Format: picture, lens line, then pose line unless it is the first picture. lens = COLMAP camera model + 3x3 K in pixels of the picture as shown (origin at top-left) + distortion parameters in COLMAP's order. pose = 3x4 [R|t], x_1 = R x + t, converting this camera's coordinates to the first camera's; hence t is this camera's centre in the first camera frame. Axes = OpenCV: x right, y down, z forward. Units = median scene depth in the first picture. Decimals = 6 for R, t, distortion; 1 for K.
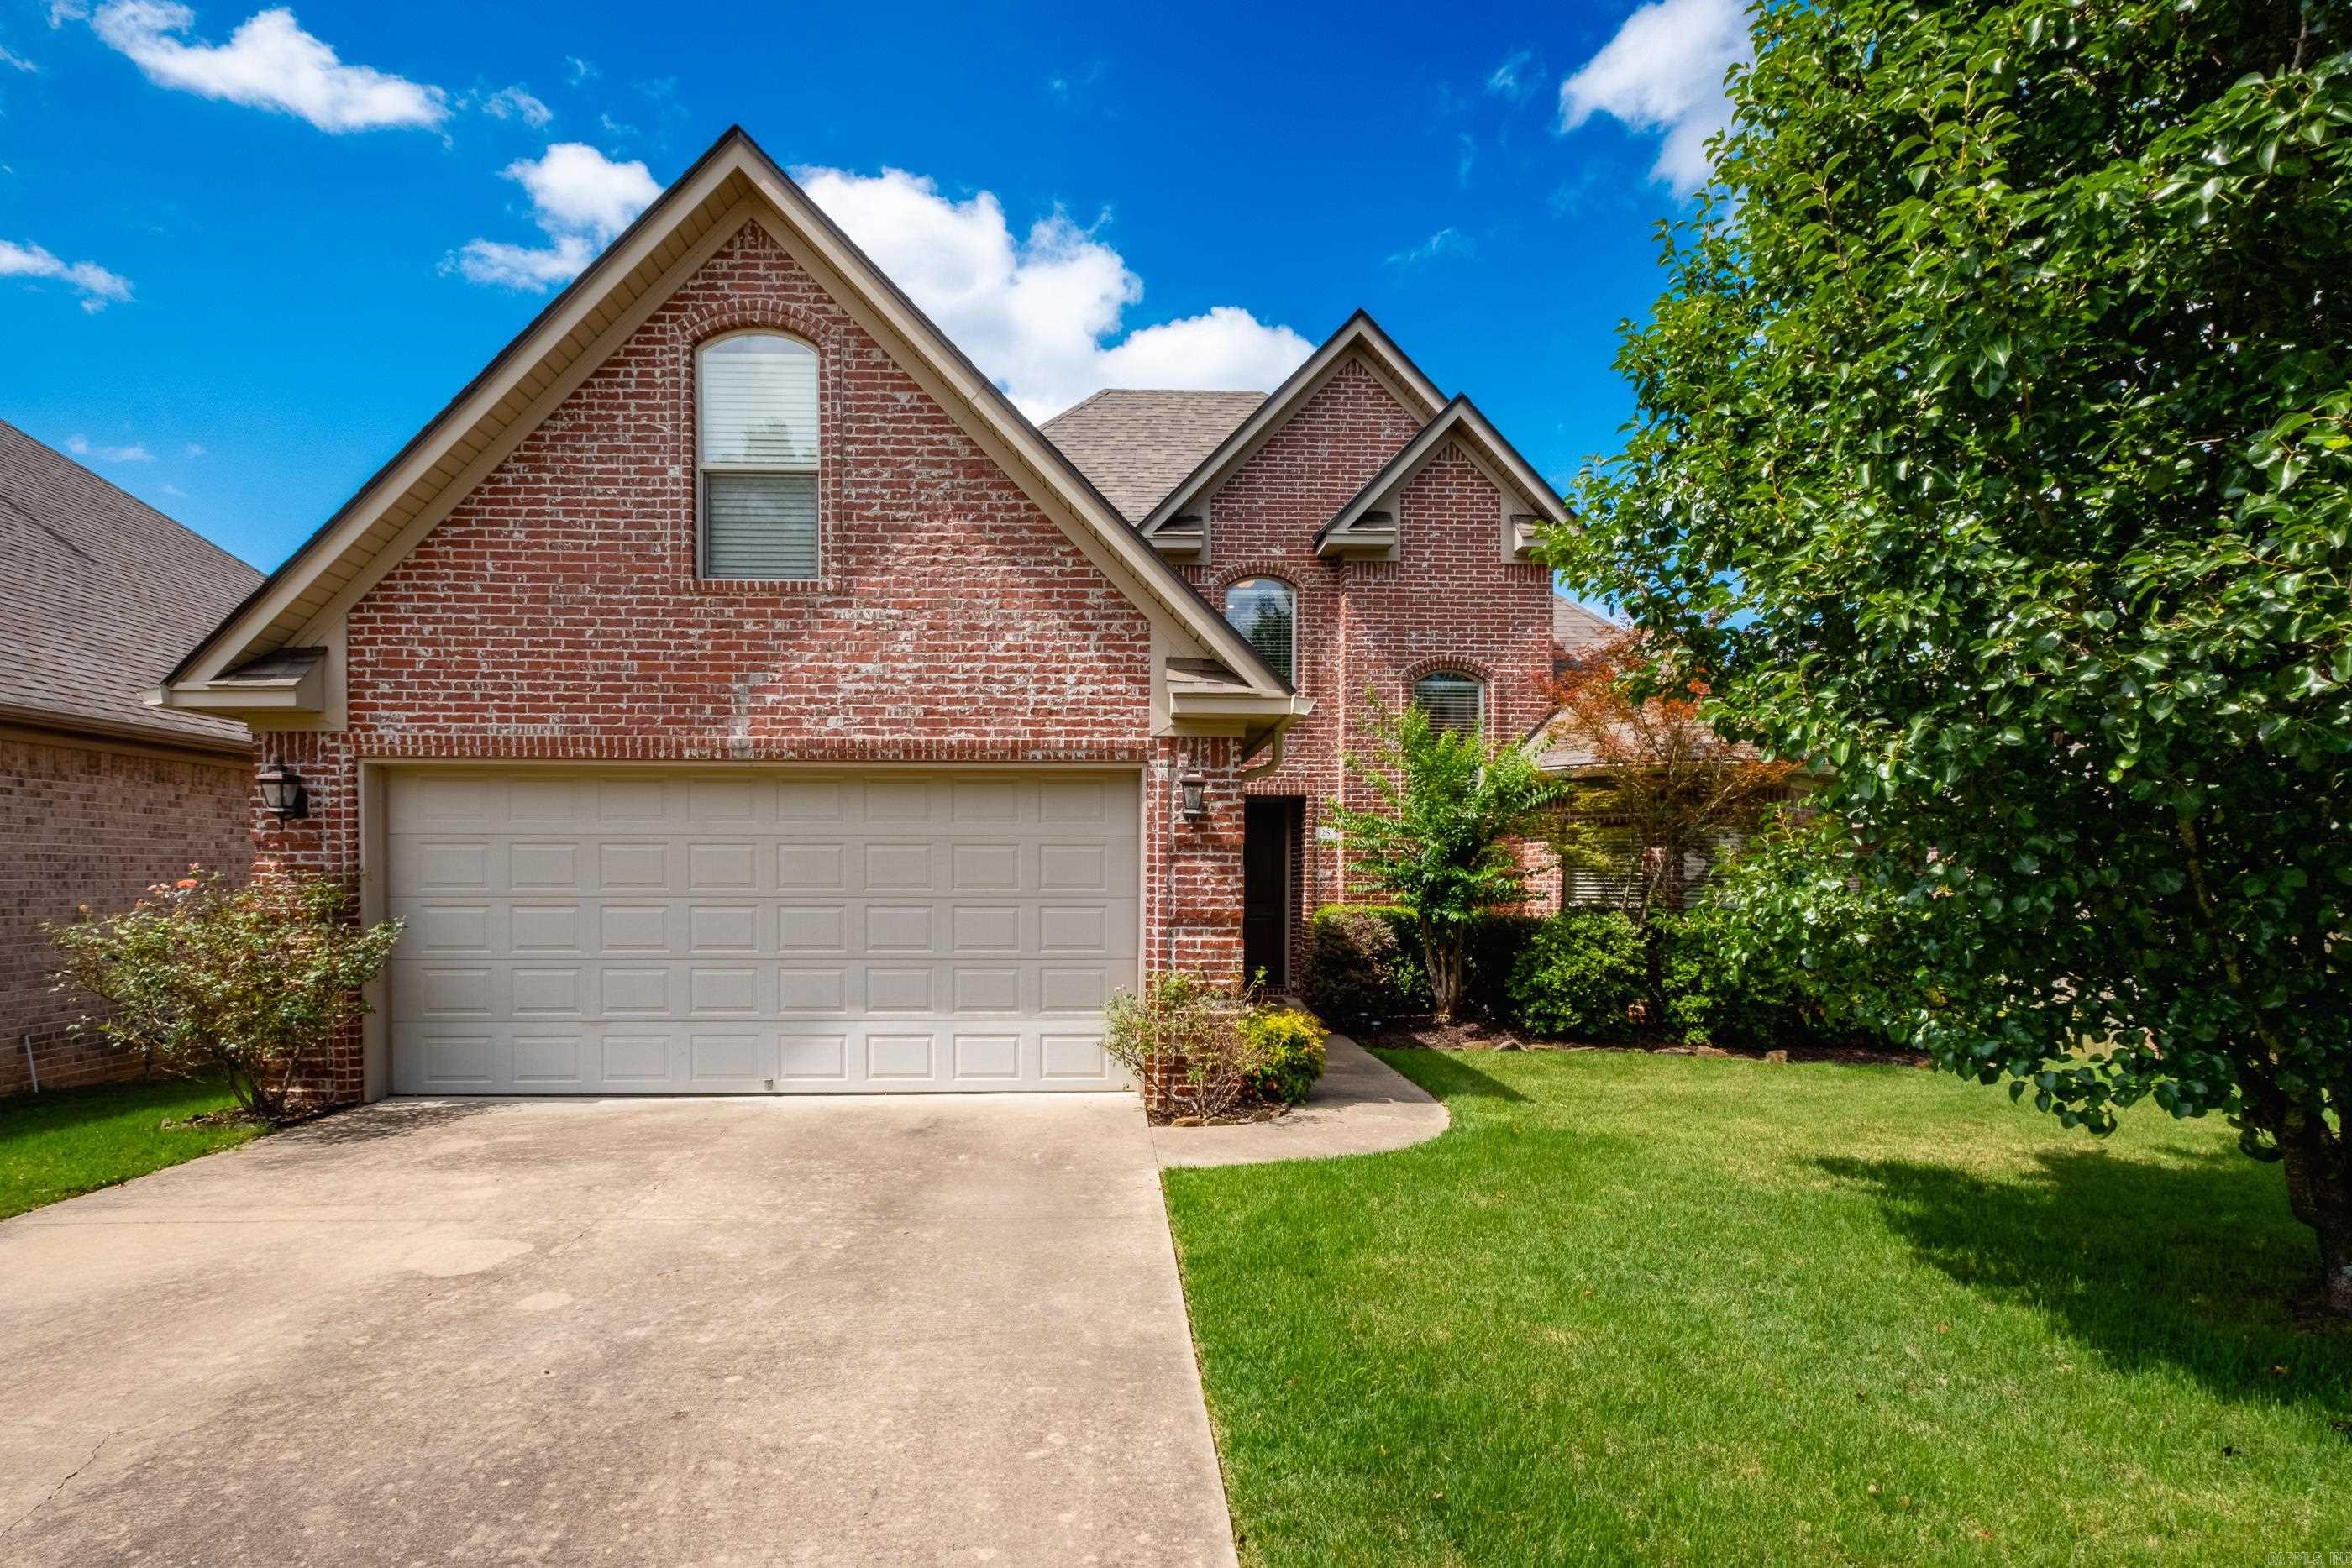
lens RADIAL K [[1082.3, 0, 1162.7], [0, 1082.3, 859.0], [0, 0, 1]] dist [0.003640, -0.000217]
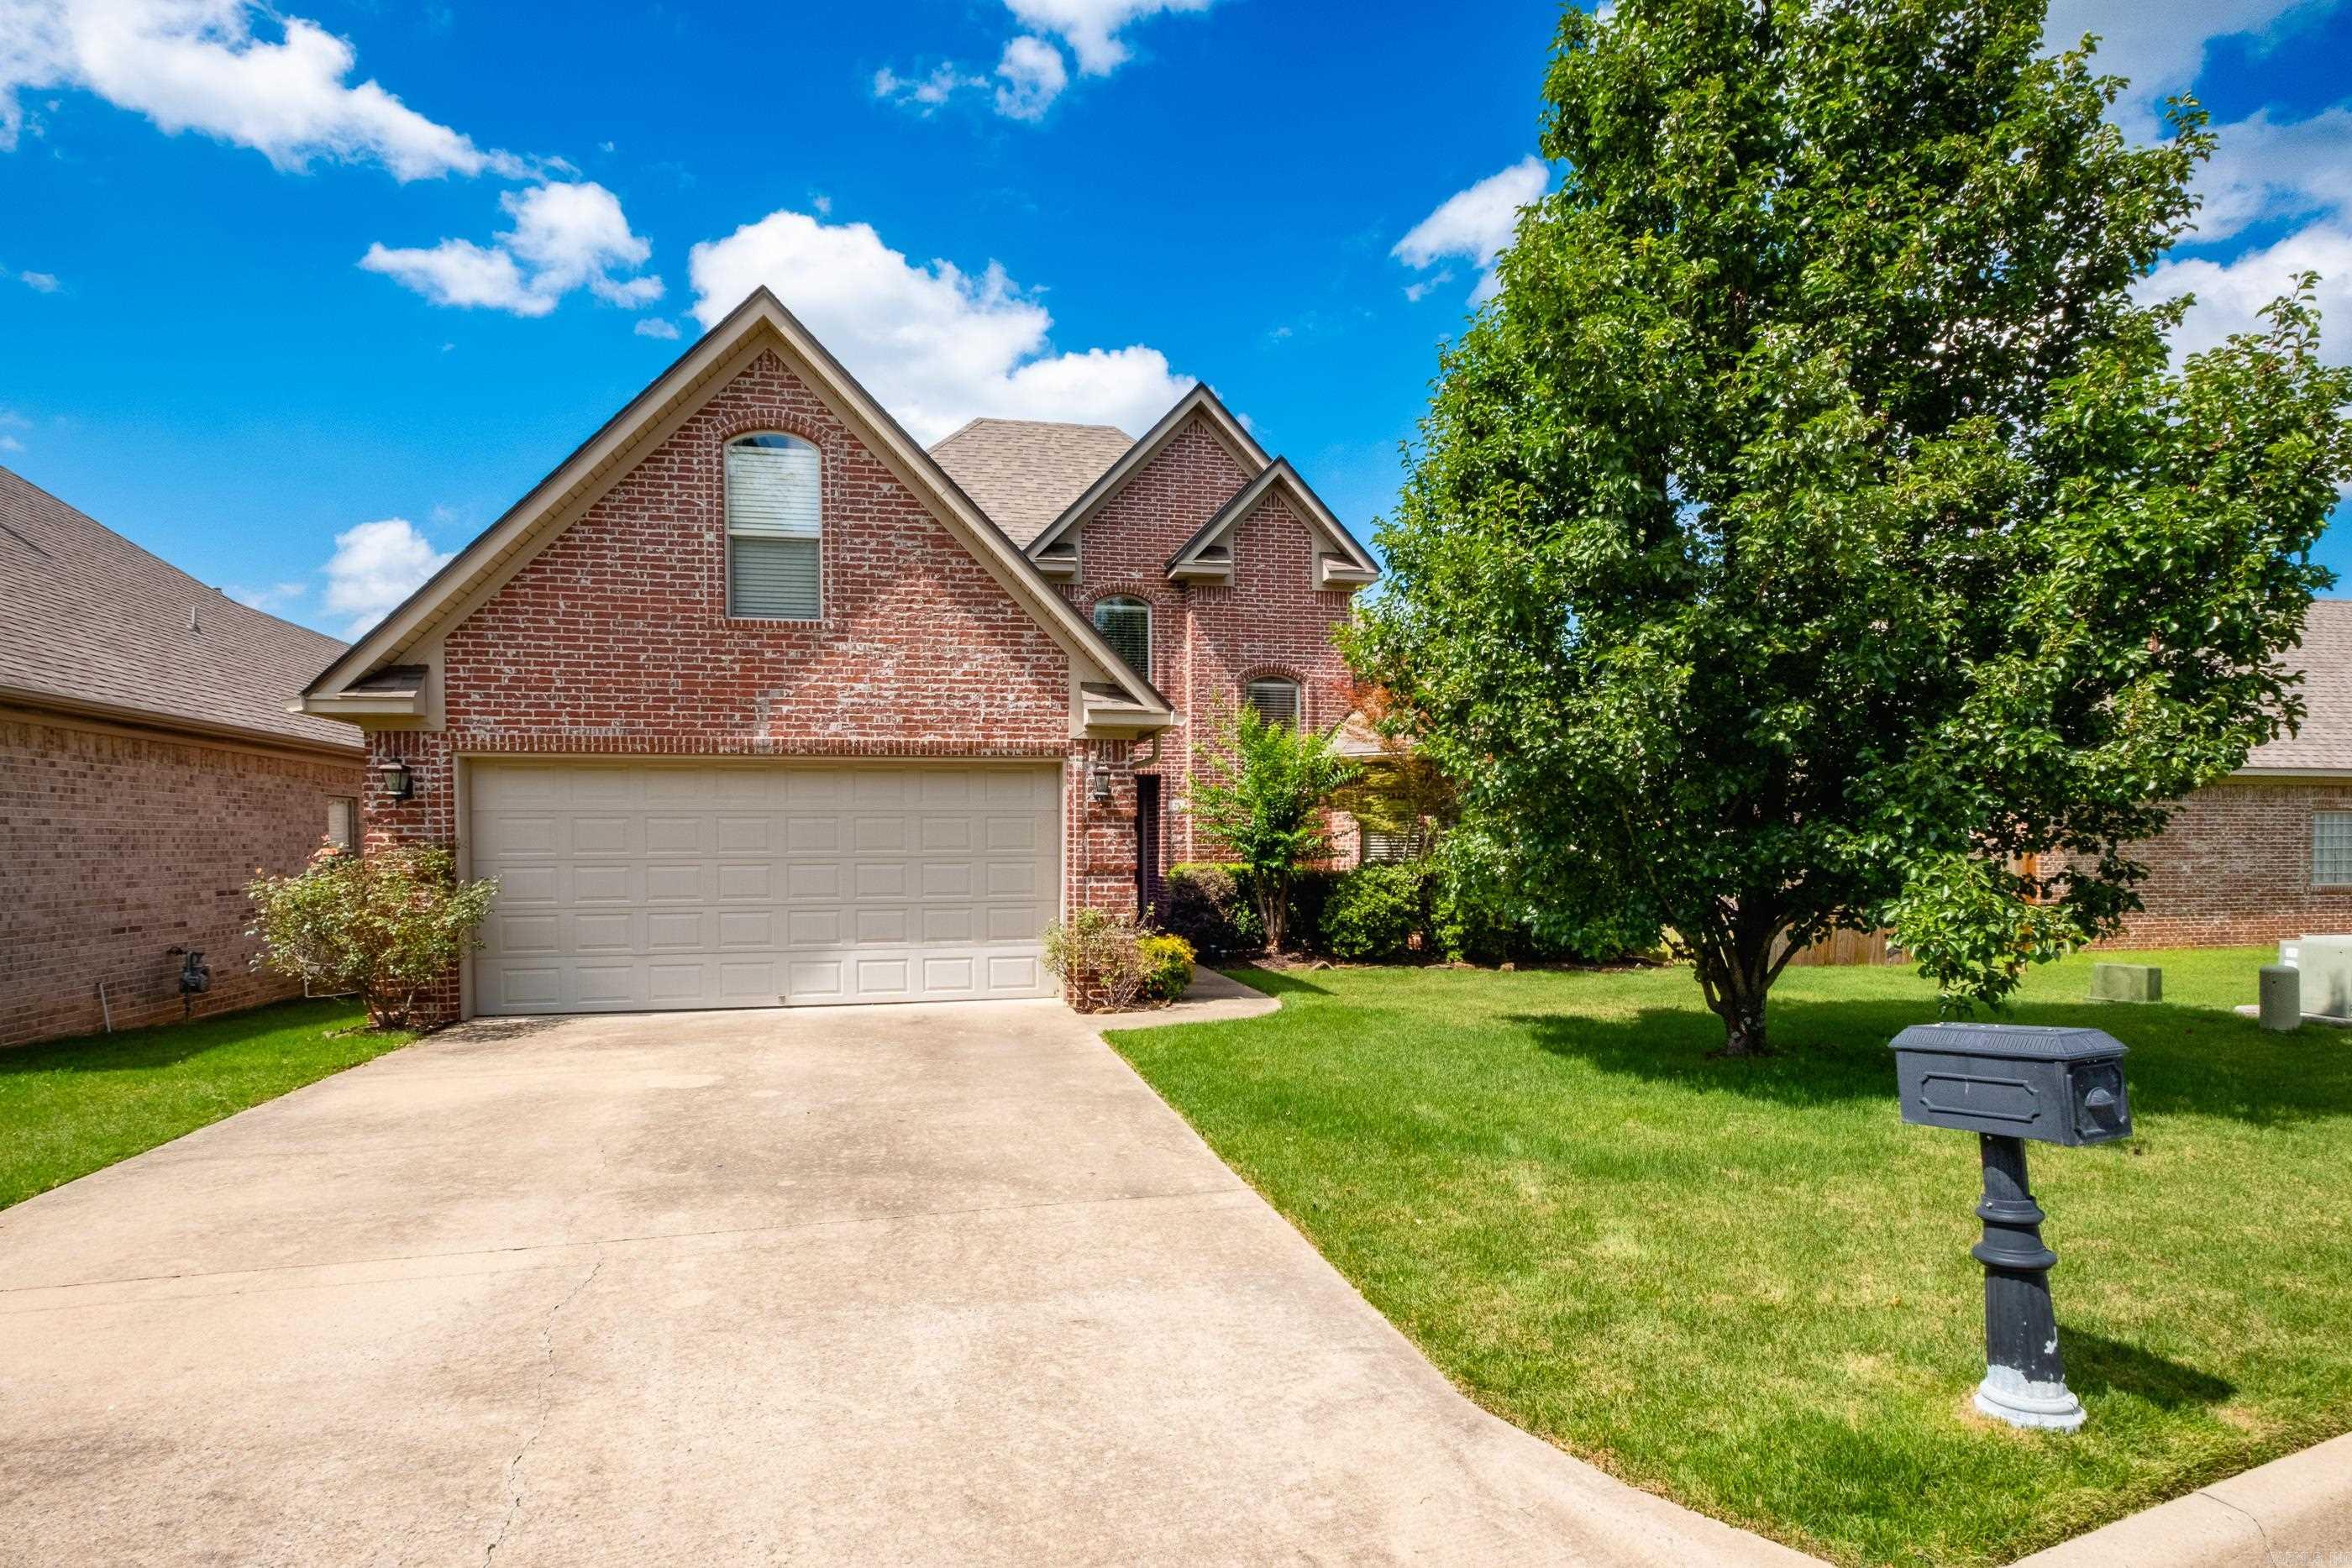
lens RADIAL K [[1132.1, 0, 1174.6], [0, 1132.1, 789.1], [0, 0, 1]] dist [-0.001122, -0.000526]
pose [[0.984094, 0.000105, 0.177651, -0.136750], [0.005435, 0.999514, -0.030699, -0.003614], [-0.177568, 0.031176, 0.983615, -0.449295]]
